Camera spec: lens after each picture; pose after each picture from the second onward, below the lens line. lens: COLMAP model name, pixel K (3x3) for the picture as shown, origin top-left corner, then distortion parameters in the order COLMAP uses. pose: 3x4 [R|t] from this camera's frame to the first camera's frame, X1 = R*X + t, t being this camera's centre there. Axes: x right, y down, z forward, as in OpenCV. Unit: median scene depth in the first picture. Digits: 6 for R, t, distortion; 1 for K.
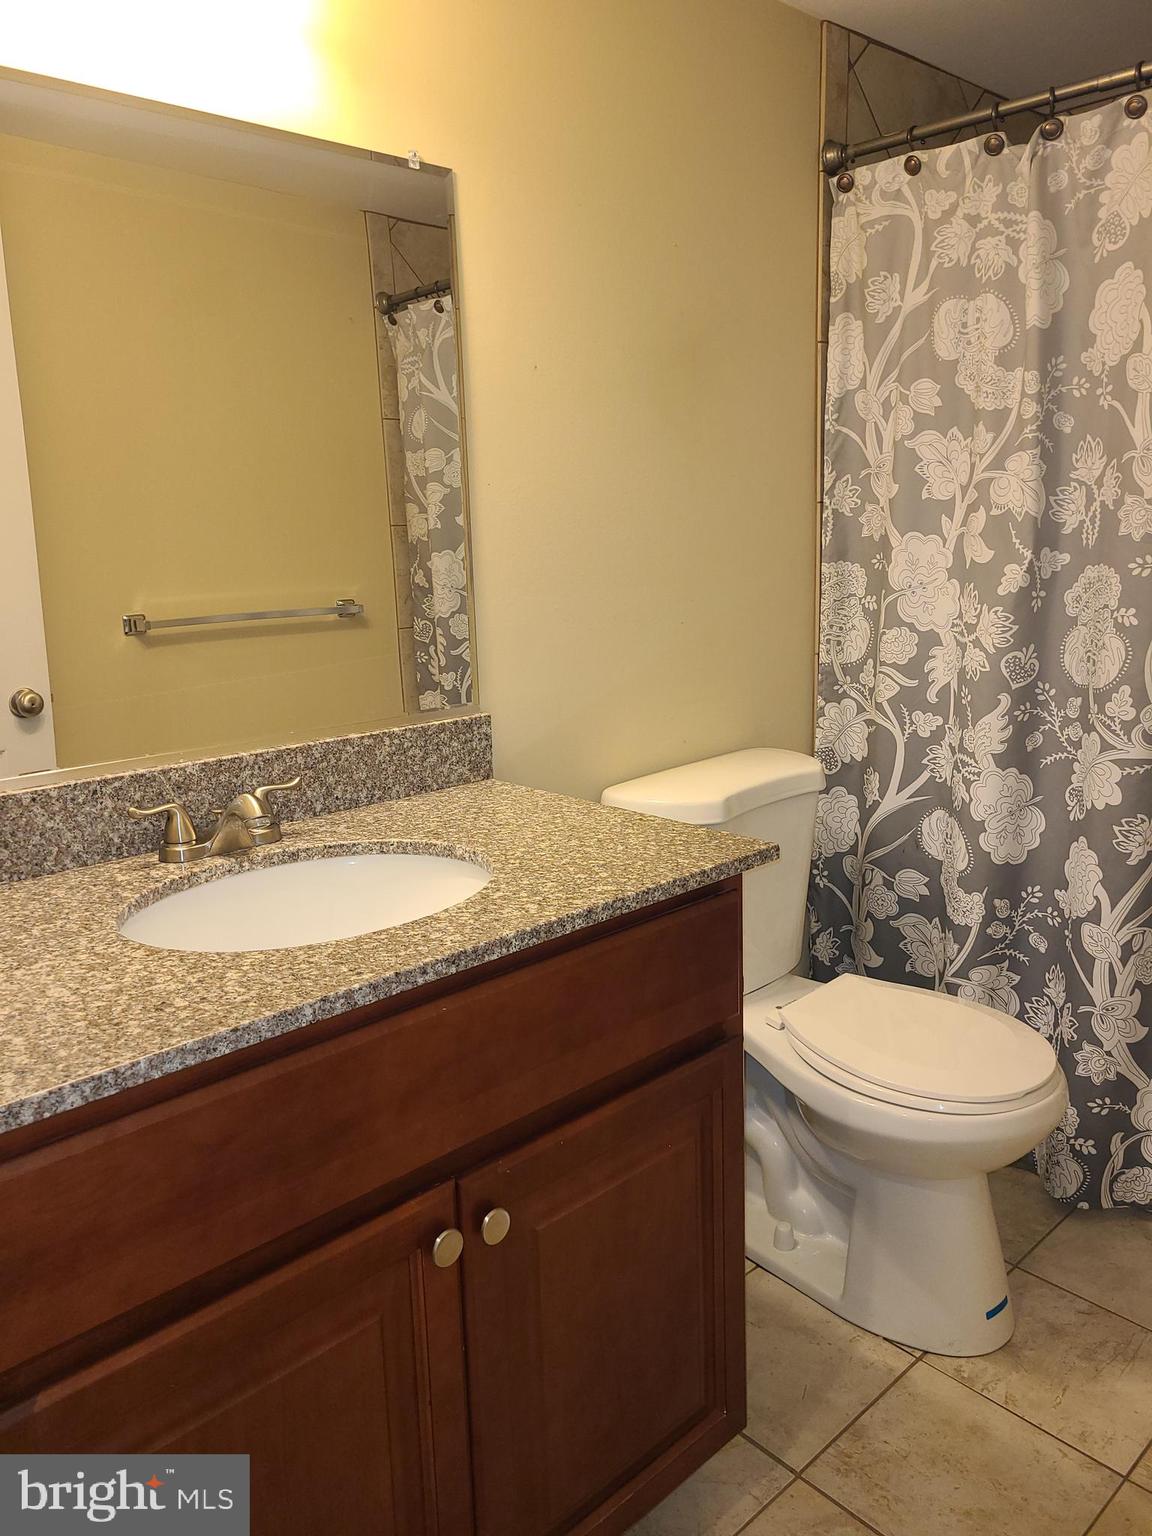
lens RADIAL K [[1151.7, 0, 578.9], [0, 1151.7, 757.0], [0, 0, 1]] dist [0.046593, -0.032647]
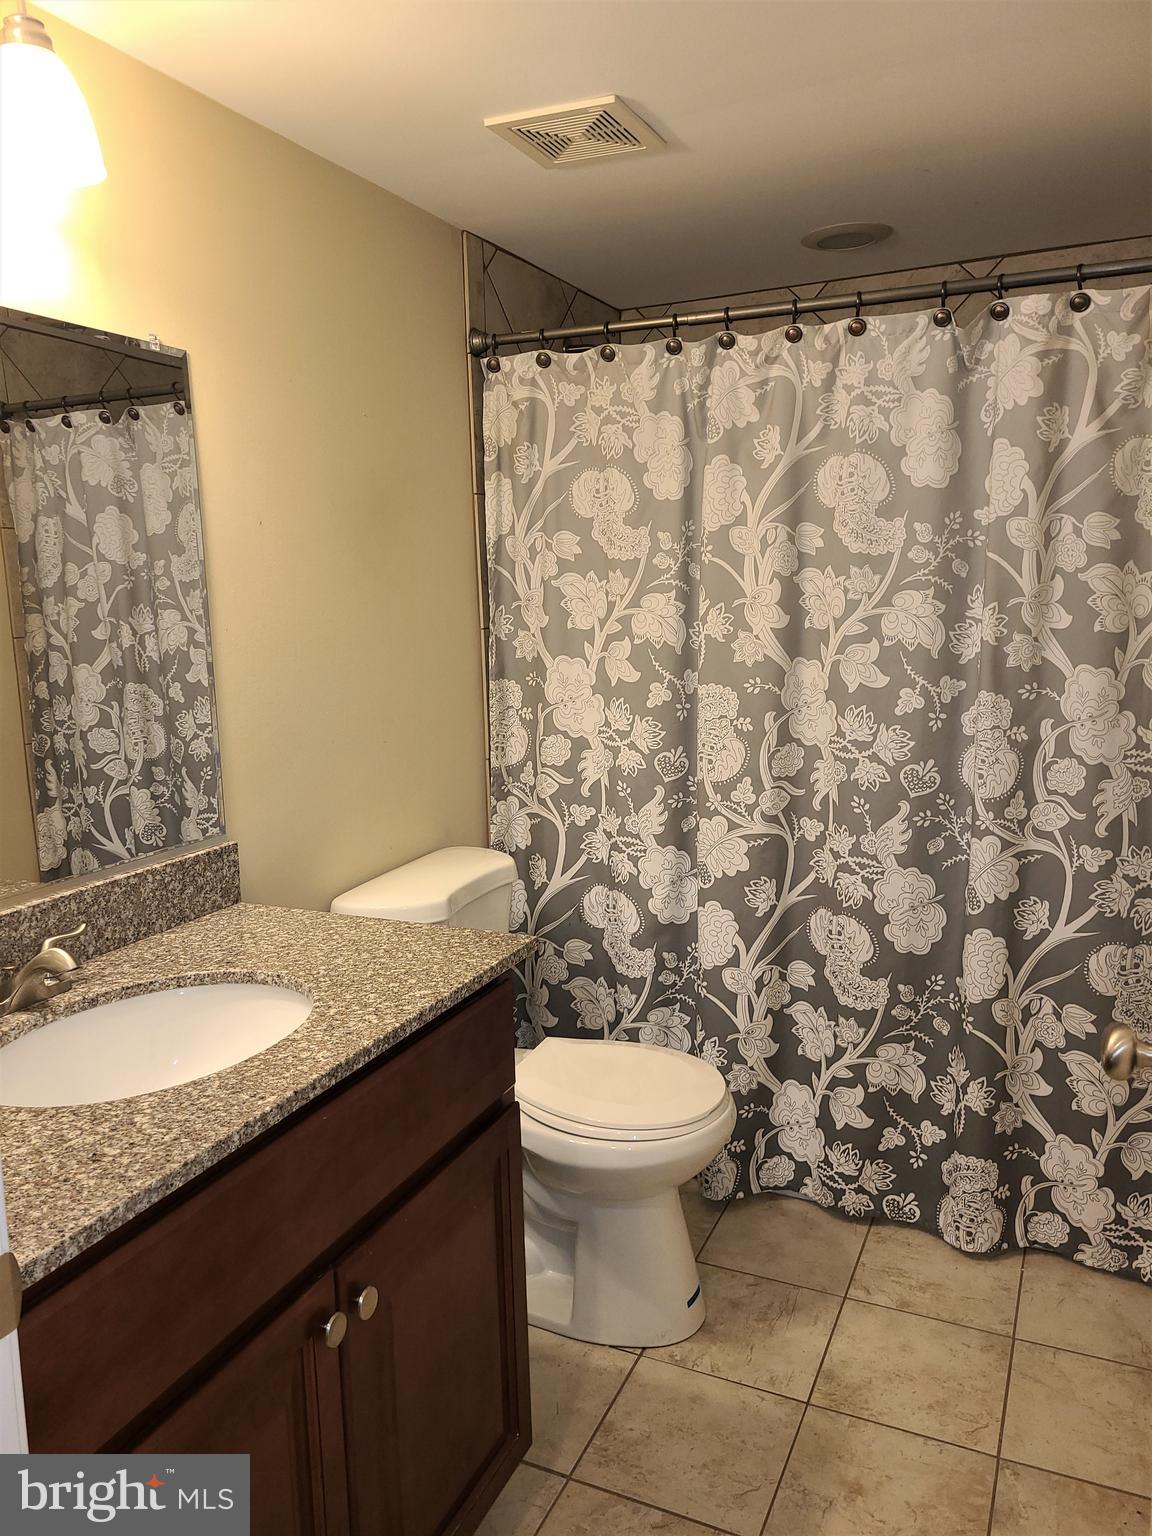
lens RADIAL K [[1143.3, 0, 592.7], [0, 1143.3, 766.1], [0, 0, 1]] dist [0.080673, -0.072140]
pose [[0.921684, -0.053916, 0.384177, -0.174137], [0.074709, 0.996427, -0.039395, -0.039449], [-0.380680, 0.065011, 0.922419, -0.113166]]
